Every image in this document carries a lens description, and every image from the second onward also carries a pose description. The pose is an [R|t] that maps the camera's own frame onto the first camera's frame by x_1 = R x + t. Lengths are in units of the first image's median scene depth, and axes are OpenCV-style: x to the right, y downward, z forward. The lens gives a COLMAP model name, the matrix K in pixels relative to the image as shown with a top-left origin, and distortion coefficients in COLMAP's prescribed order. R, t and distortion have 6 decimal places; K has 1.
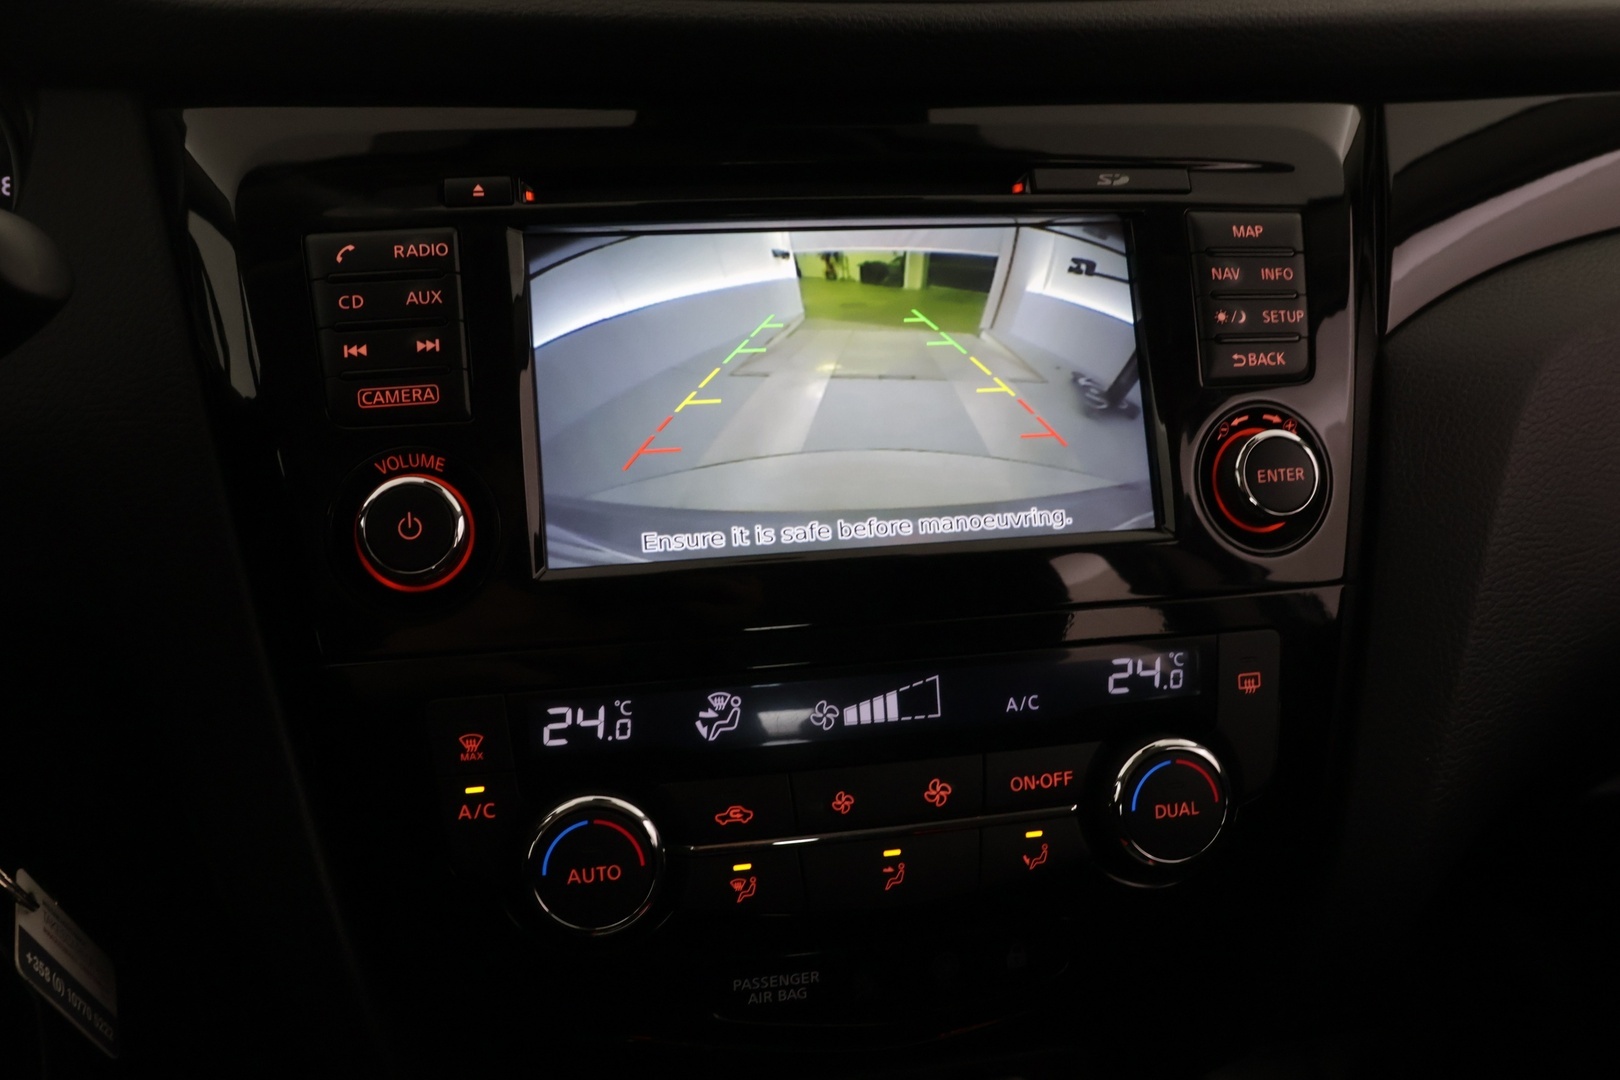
lens RADIAL K [[1359.1, 0, 807.8], [0, 1359.1, 536.5], [0, 0, 1]] dist [-0.039708, 0.050309]
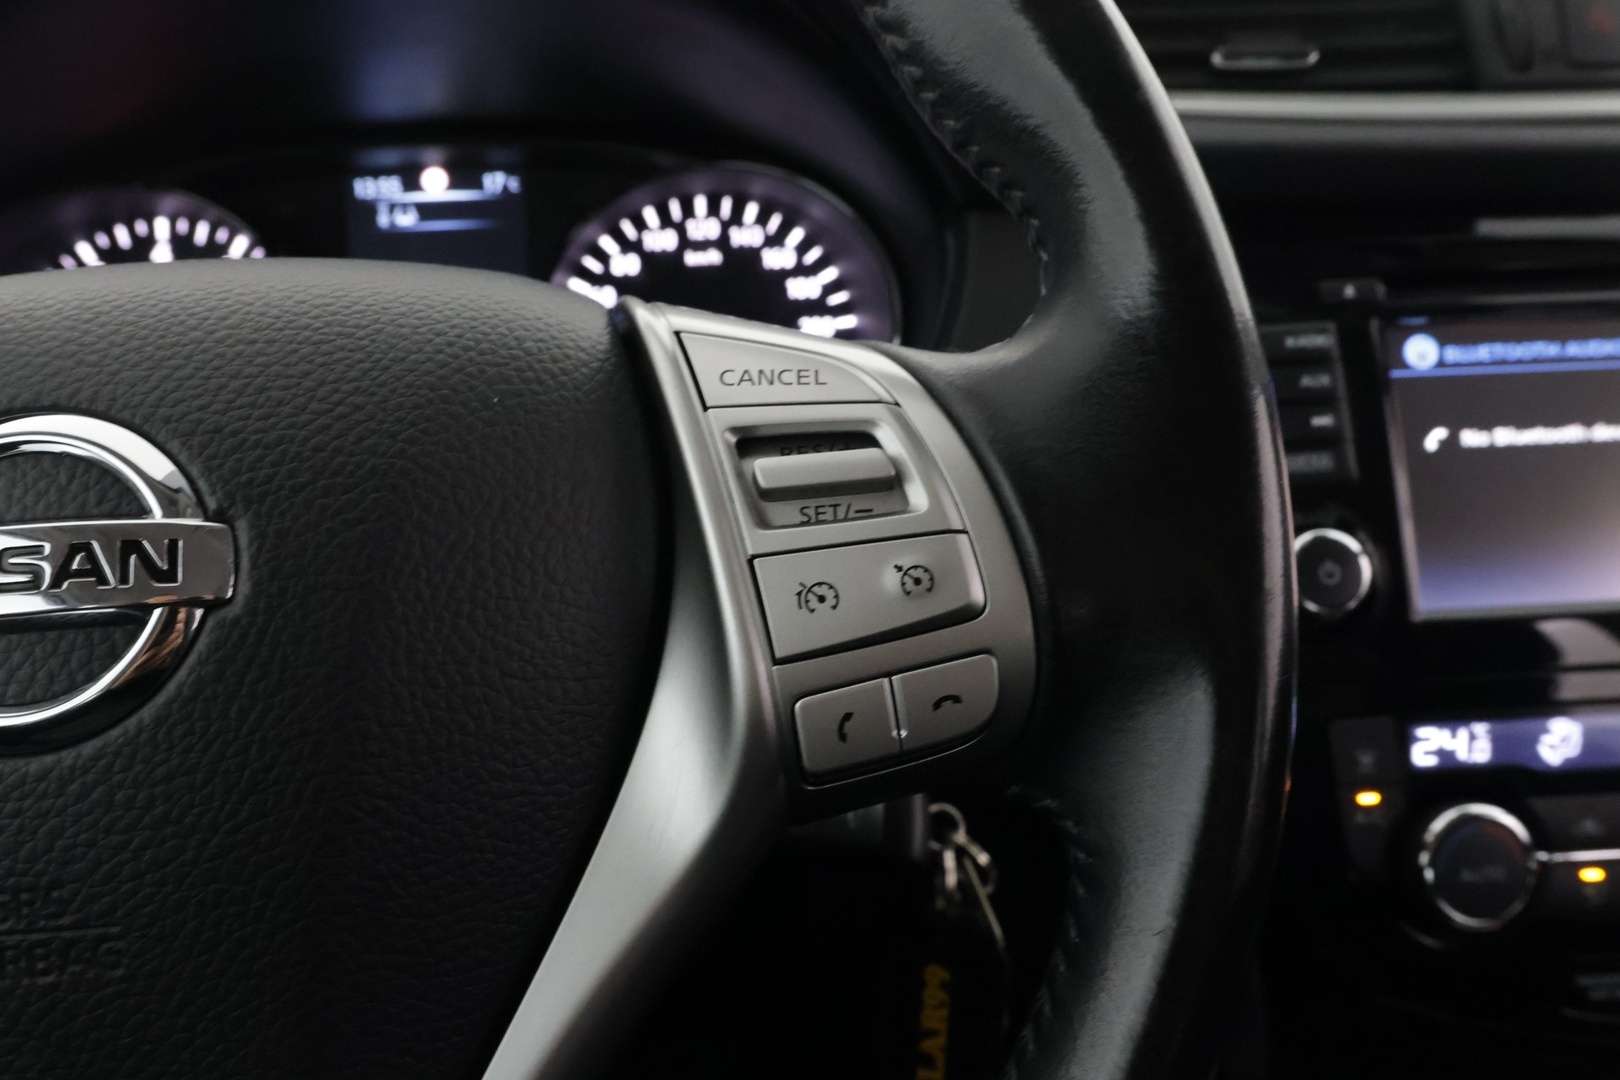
lens RADIAL K [[1359.1, 0, 808.2], [0, 1359.1, 541.5], [0, 0, 1]] dist [-0.039708, 0.050309]
pose [[0.992941, 0.003018, -0.118570, -0.560014], [-0.009091, 0.998672, -0.050710, 0.027496], [0.118260, 0.051430, 0.991650, -0.214642]]
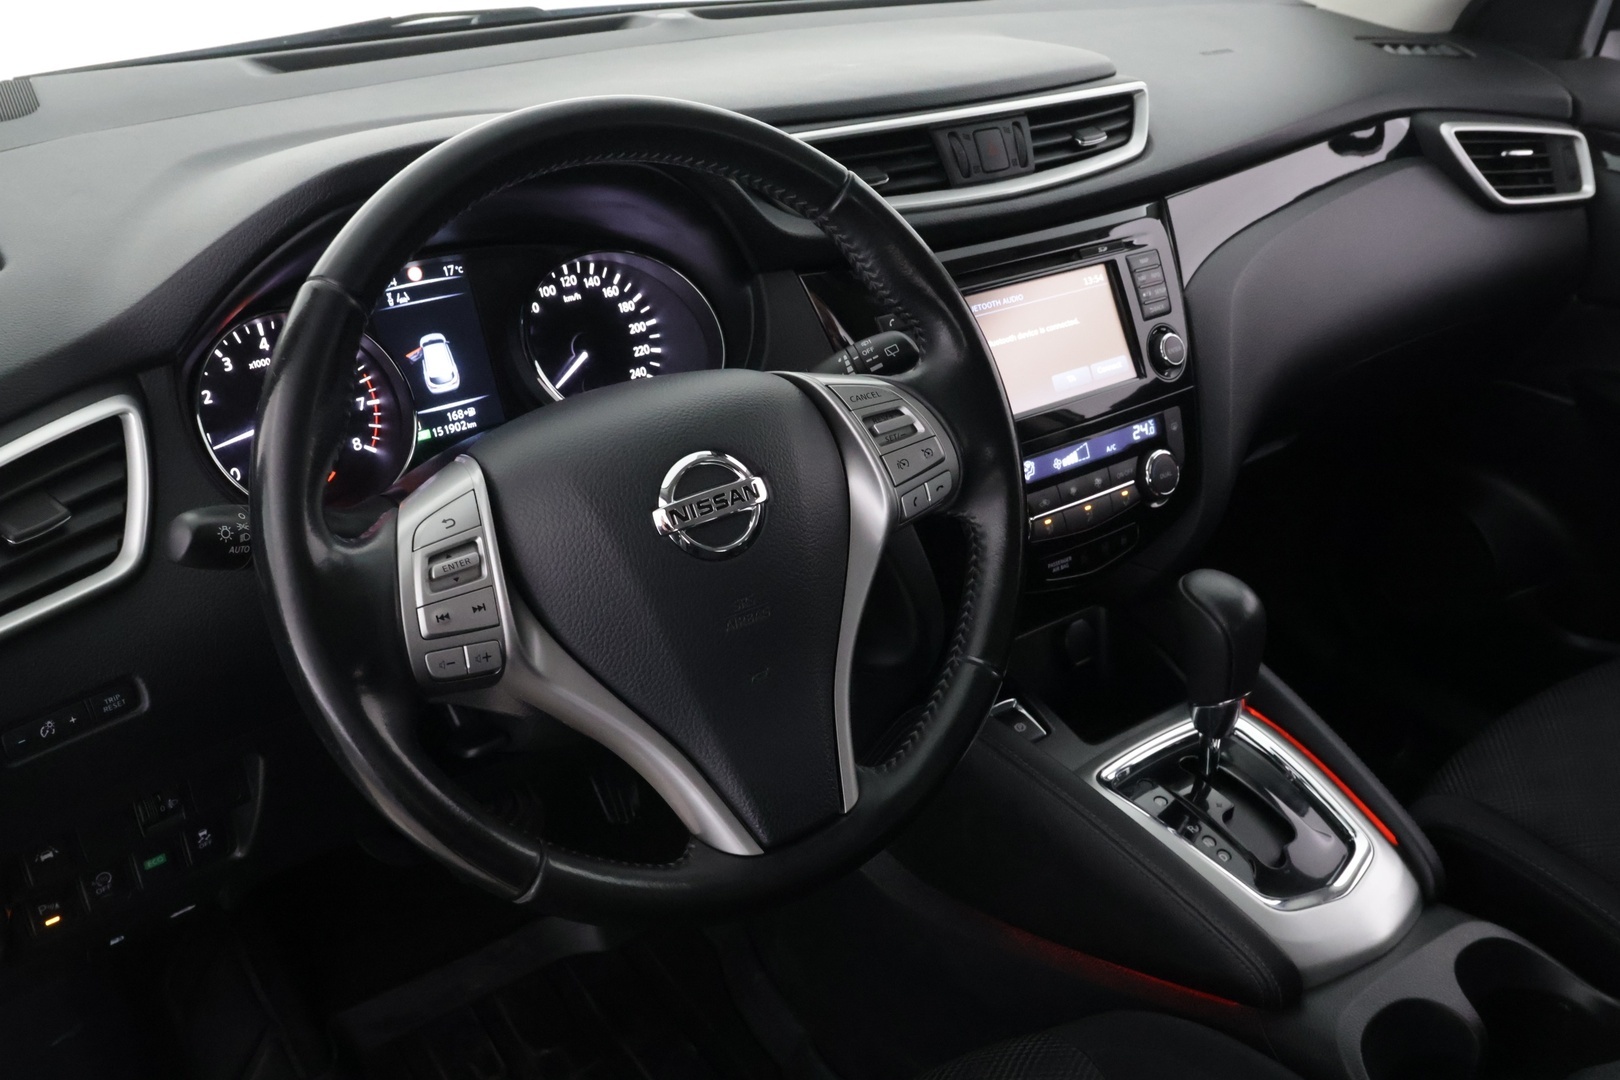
lens RADIAL K [[1398.4, 0, 793.9], [0, 1398.4, 542.9], [0, 0, 1]] dist [-0.029648, 0.037292]
pose [[0.912139, -0.206658, 0.353970, -1.509094], [0.178974, 0.977727, 0.109629, -0.116113], [-0.368742, -0.036645, 0.928809, -1.428099]]
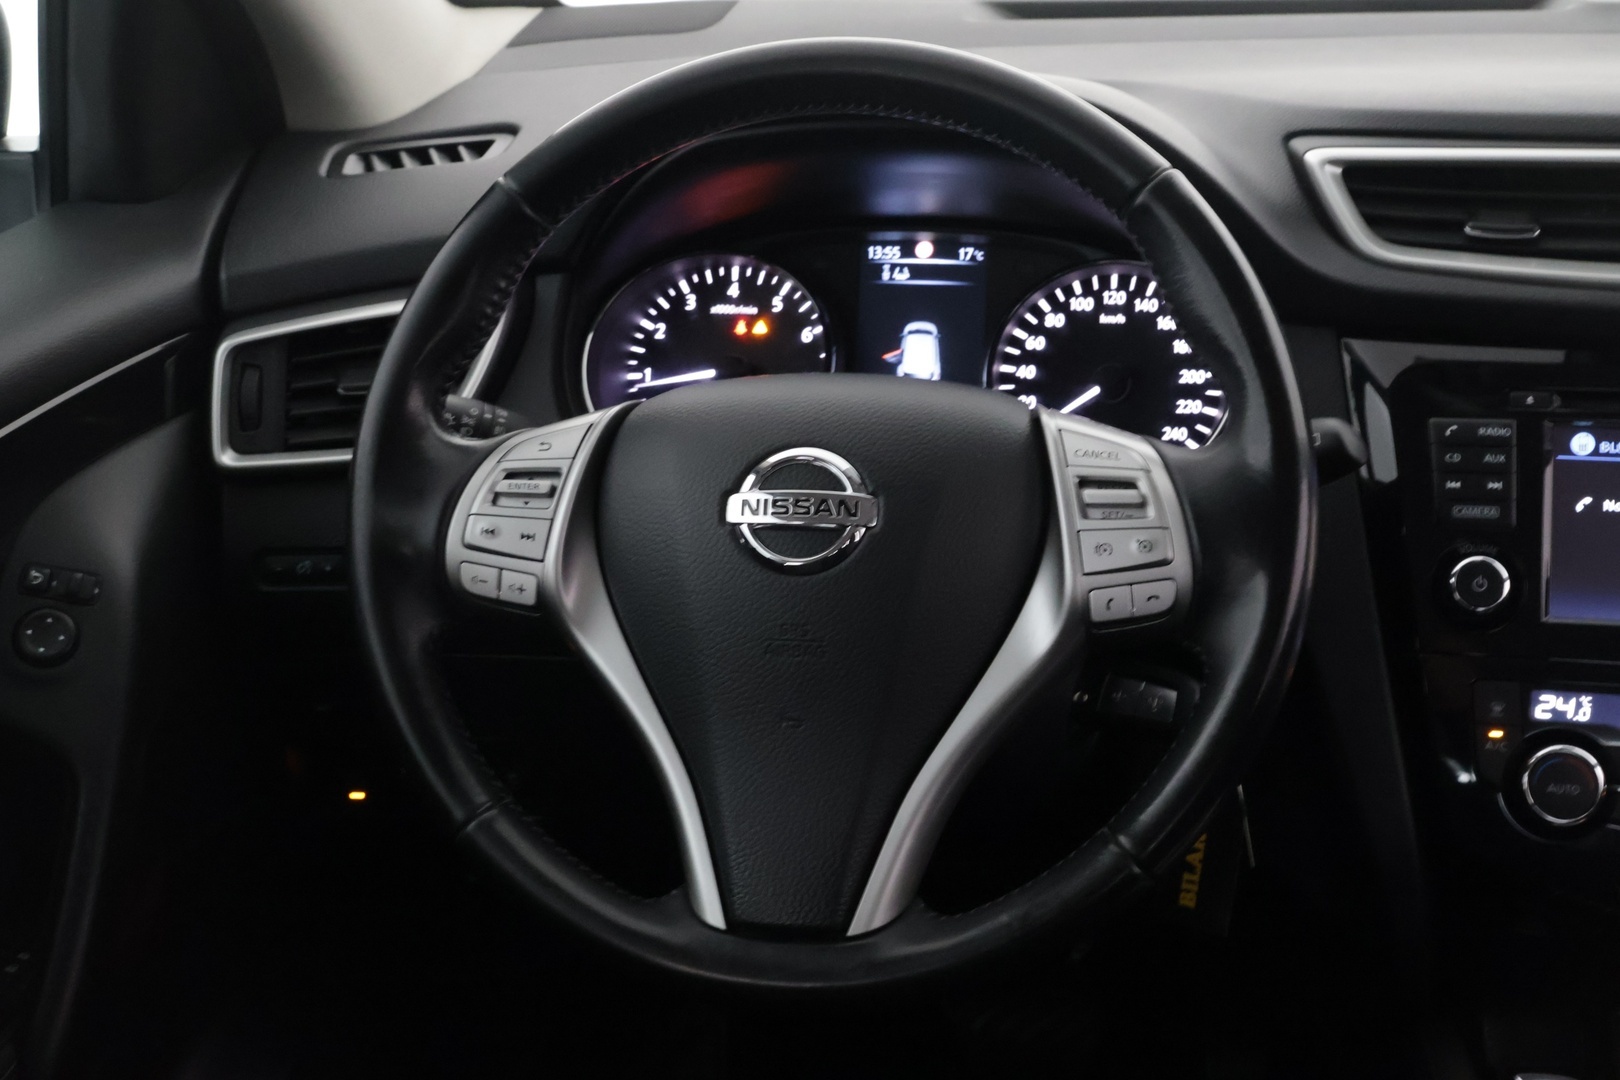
lens RADIAL K [[2167.2, 0, 808.6], [0, 2167.2, 526.0], [0, 0, 1]] dist [0.018586, 0.000000]
pose [[0.928546, 0.097257, -0.358249, -0.084022], [-0.118086, 0.992326, -0.036671, 0.120566], [0.351934, 0.076355, 0.932905, -1.921014]]
